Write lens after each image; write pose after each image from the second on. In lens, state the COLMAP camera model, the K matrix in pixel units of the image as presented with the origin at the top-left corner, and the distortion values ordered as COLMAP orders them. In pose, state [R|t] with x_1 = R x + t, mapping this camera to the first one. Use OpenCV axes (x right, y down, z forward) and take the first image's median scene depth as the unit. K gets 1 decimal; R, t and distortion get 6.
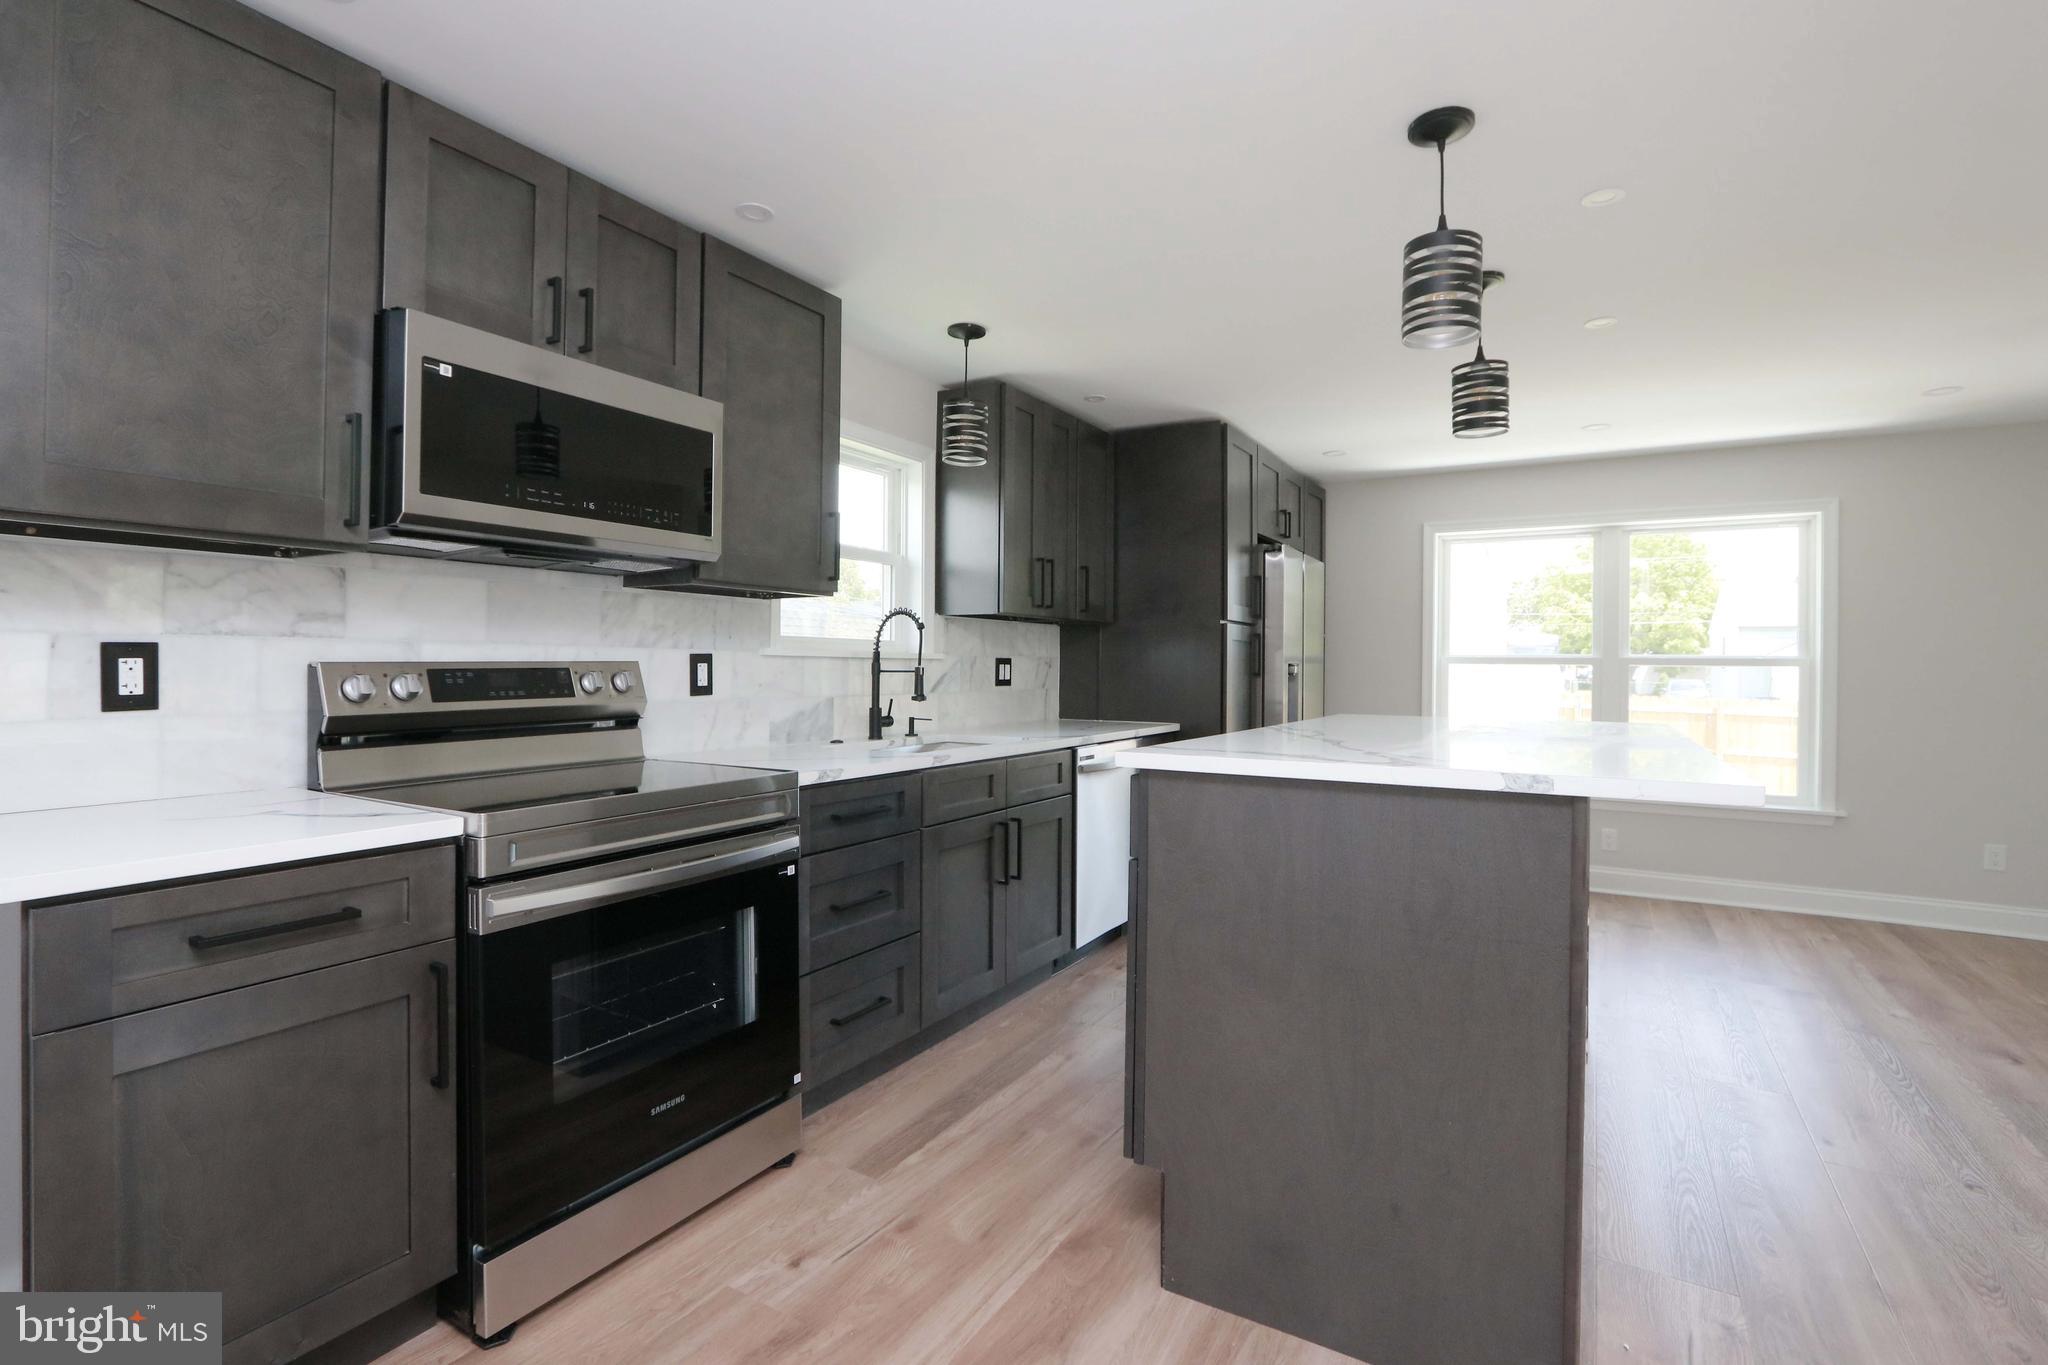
lens RADIAL K [[946.3, 0, 1018.6], [0, 946.3, 663.1], [0, 0, 1]] dist [-0.017010, 0.000160]
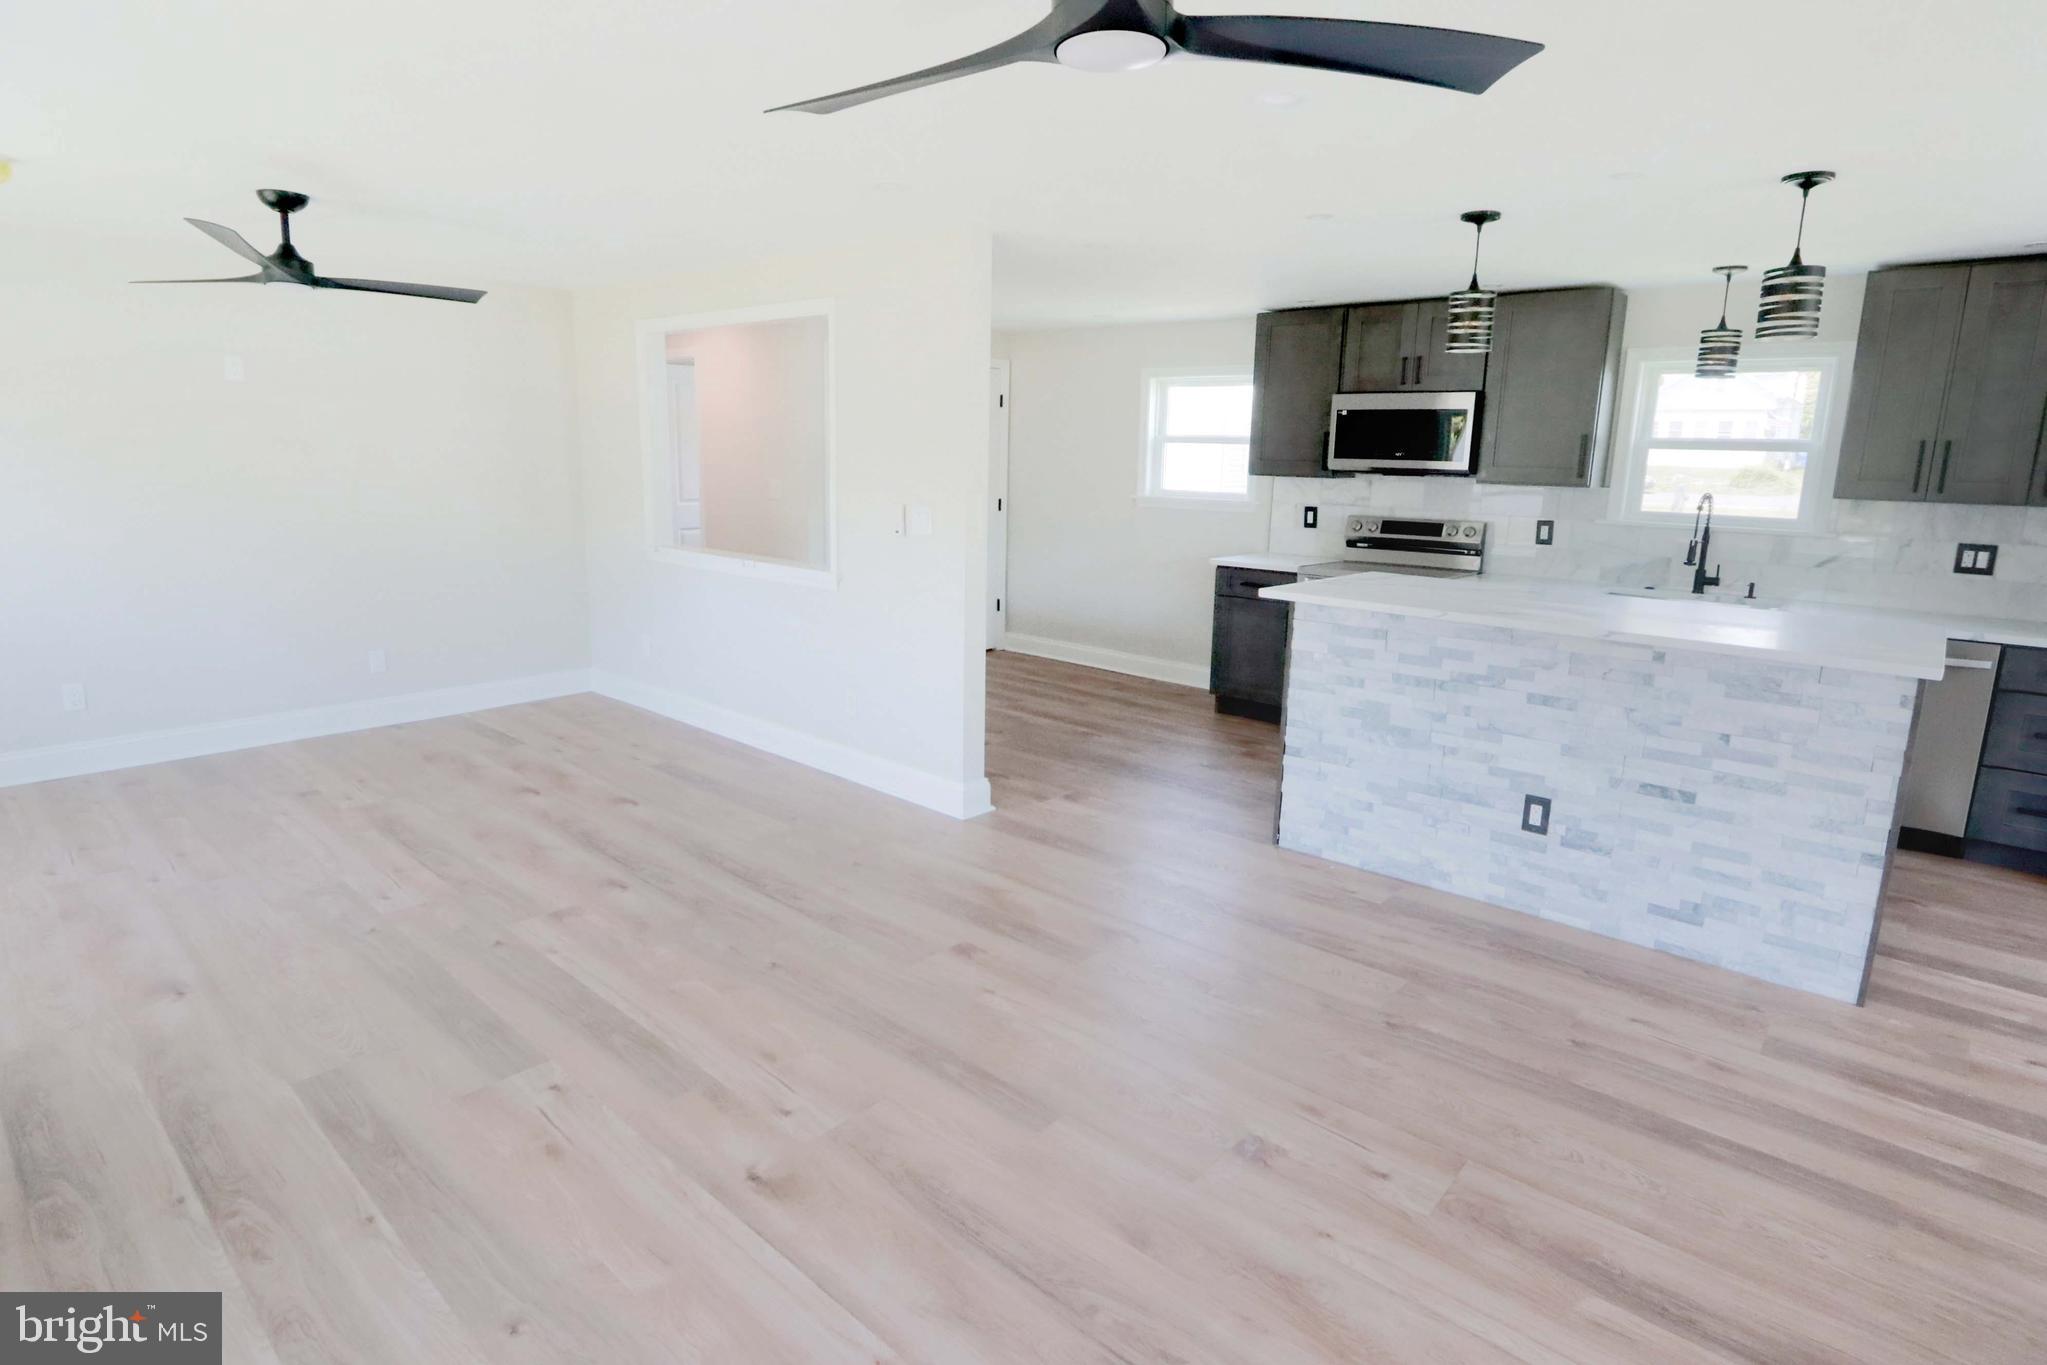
lens RADIAL K [[1054.4, 0, 1019.5], [0, 1054.4, 654.9], [0, 0, 1]] dist [-0.019457, 0.004360]
pose [[-0.176595, 0.172434, -0.969062, 1.457436], [-0.023582, 0.983511, 0.179303, -0.075241], [0.984001, 0.054517, -0.169617, 0.327787]]
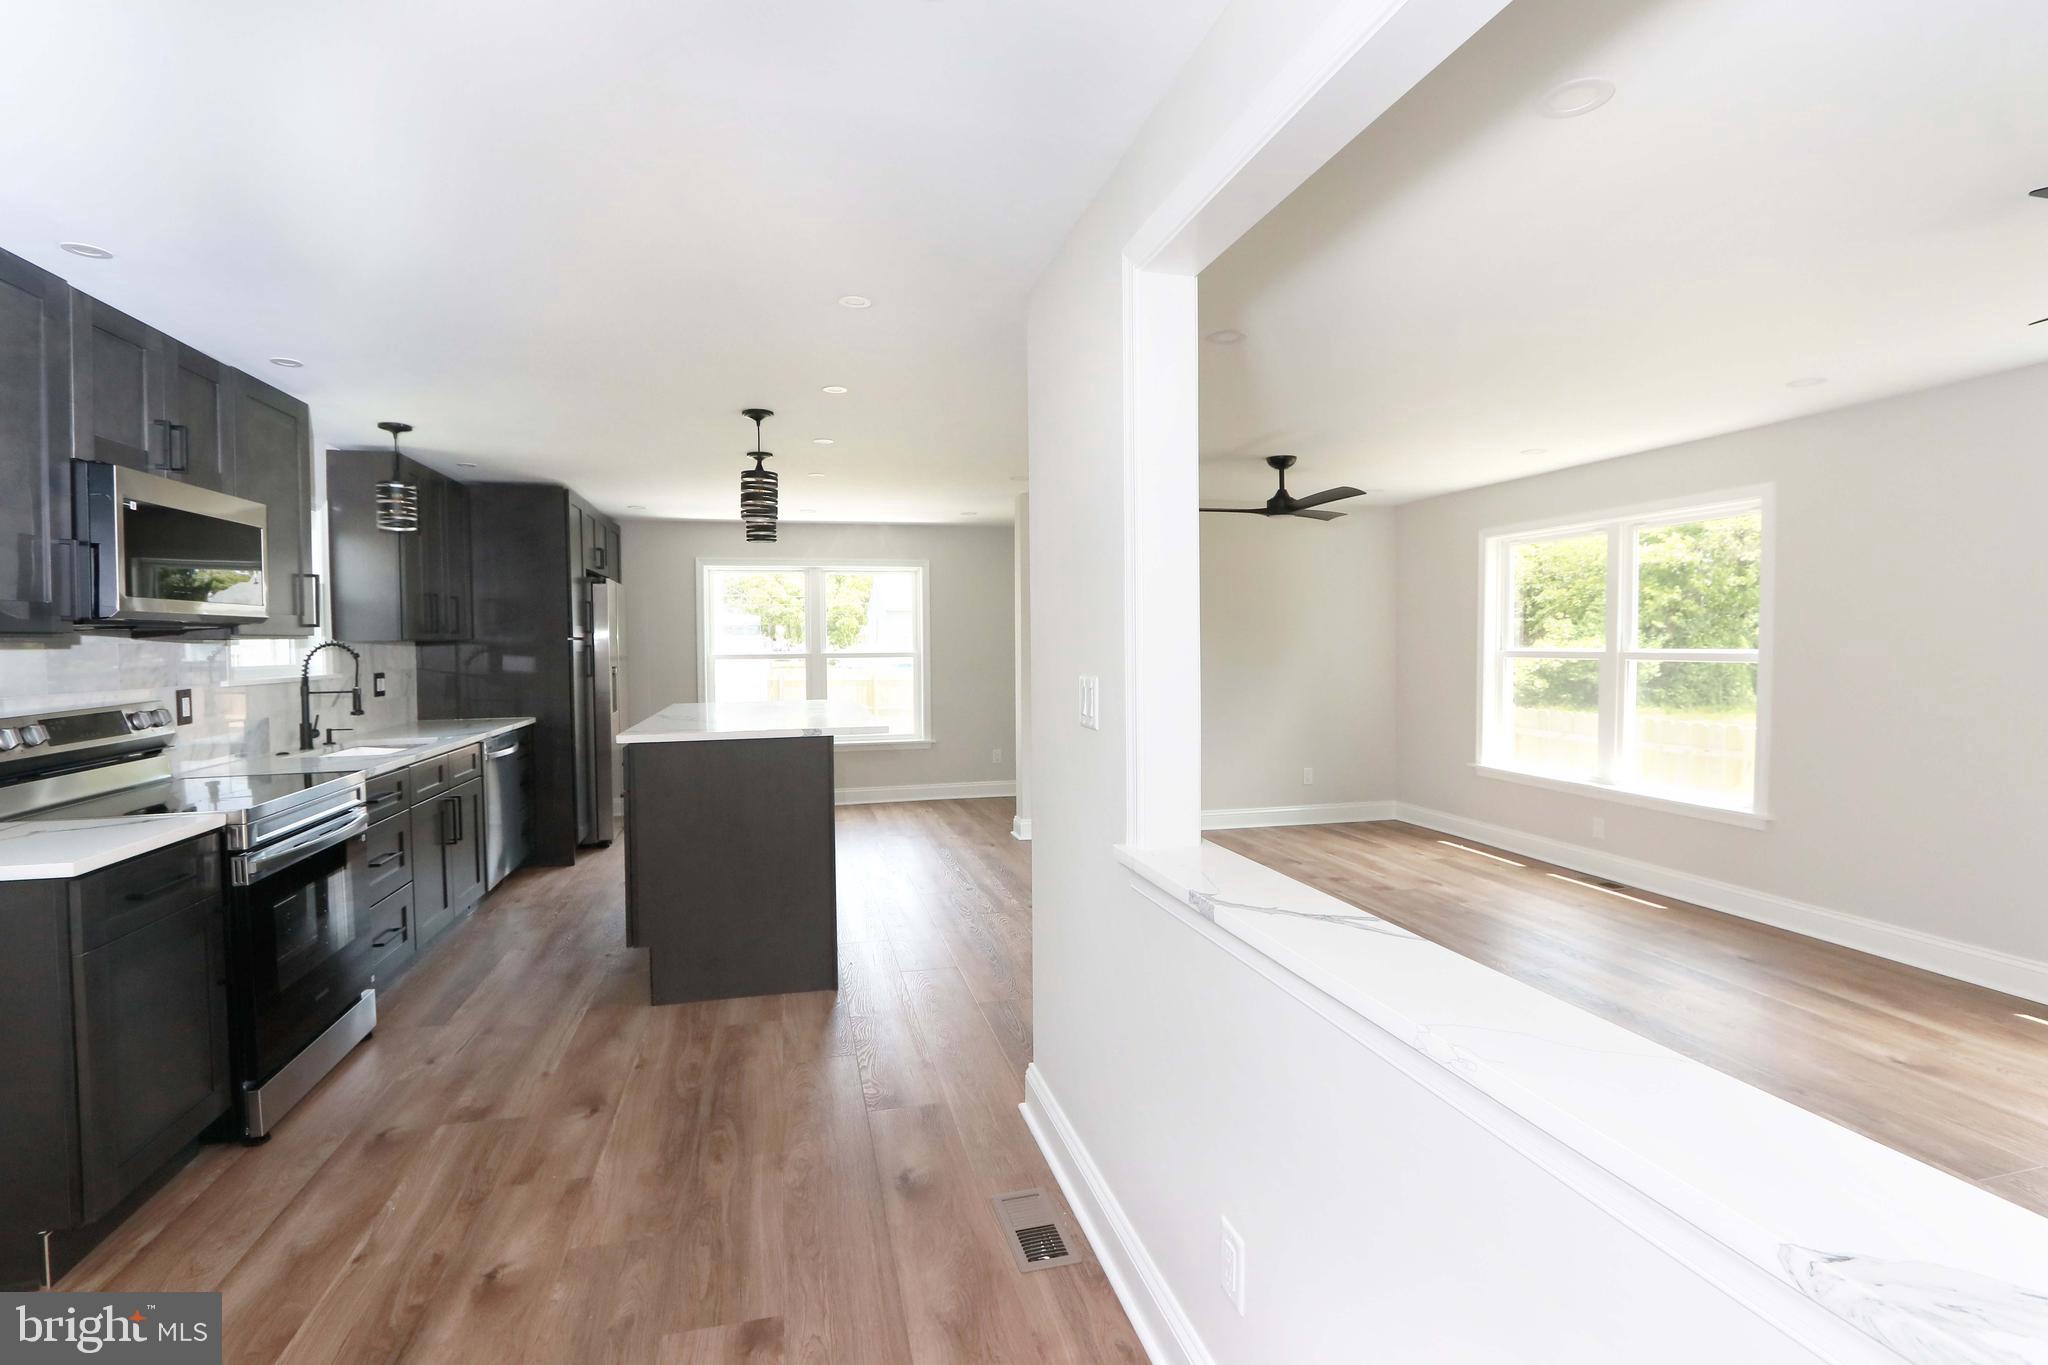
lens RADIAL K [[944.6, 0, 1015.5], [0, 944.6, 666.0], [0, 0, 1]] dist [-0.017962, 0.003614]
pose [[0.703658, -0.035844, 0.709634, -0.362939], [0.014557, 0.999244, 0.036038, -0.056105], [-0.710389, -0.015028, 0.703648, -0.485542]]
